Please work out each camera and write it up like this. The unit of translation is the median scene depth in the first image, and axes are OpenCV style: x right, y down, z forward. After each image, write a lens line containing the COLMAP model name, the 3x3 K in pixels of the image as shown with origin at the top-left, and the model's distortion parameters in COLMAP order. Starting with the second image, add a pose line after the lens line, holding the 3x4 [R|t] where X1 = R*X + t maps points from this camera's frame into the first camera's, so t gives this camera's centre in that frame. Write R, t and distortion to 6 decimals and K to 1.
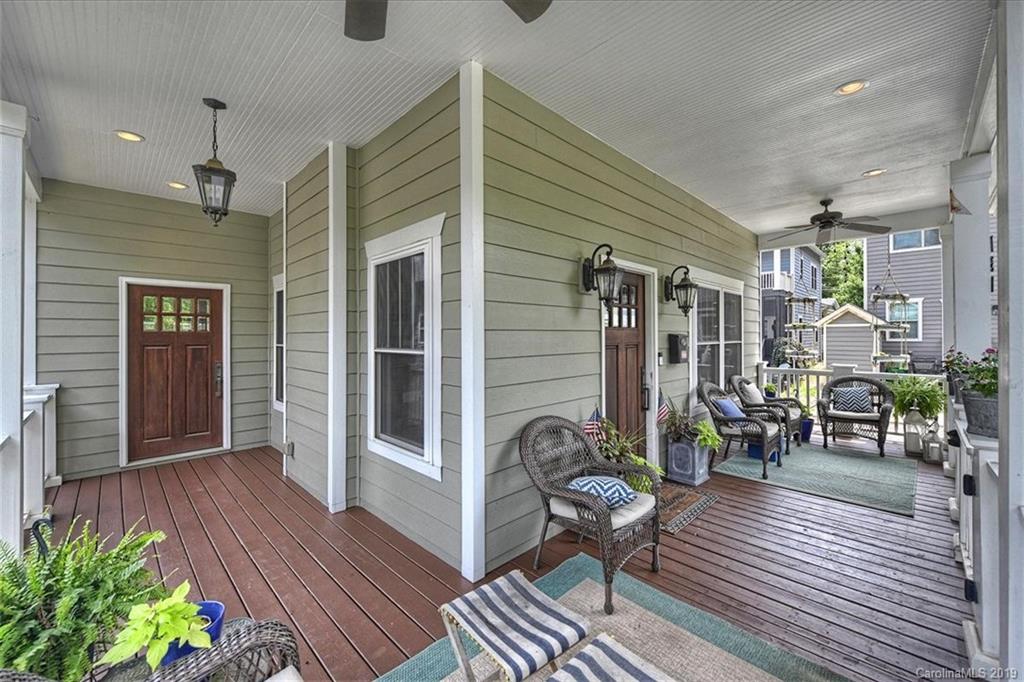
lens RADIAL K [[407.6, 0, 516.3], [0, 407.6, 336.8], [0, 0, 1]] dist [0.002910, -0.001031]
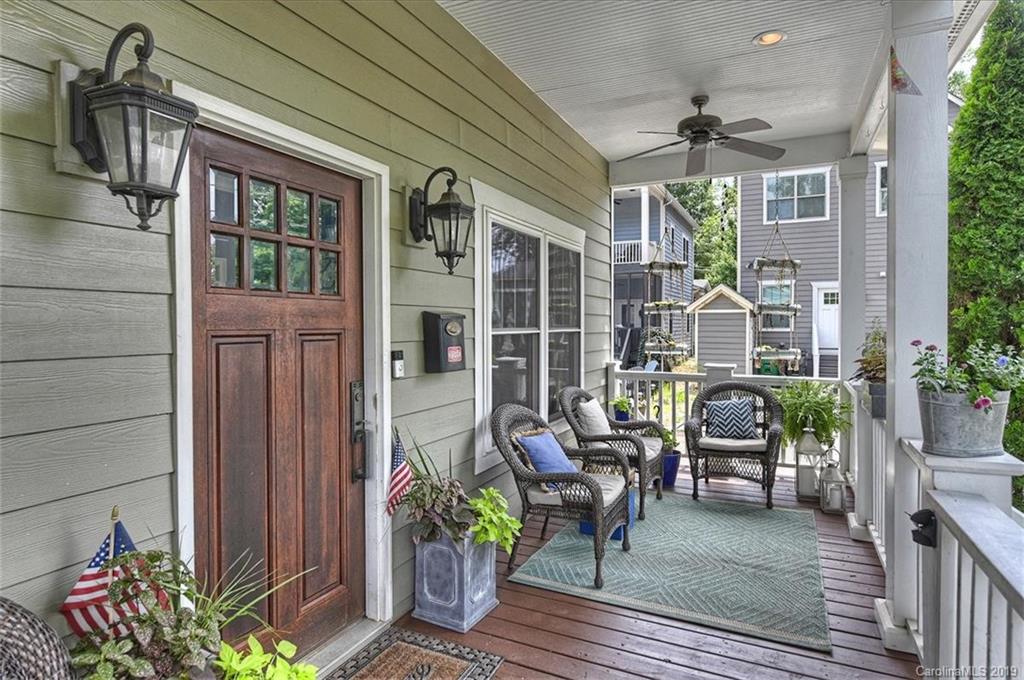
lens RADIAL K [[577.9, 0, 510.0], [0, 577.9, 338.1], [0, 0, 1]] dist [0.011521, -0.000976]
pose [[0.944326, -0.004685, 0.328978, 0.206124], [-0.002145, 0.999790, 0.020396, 0.008366], [-0.329005, -0.019966, 0.944117, 0.270754]]
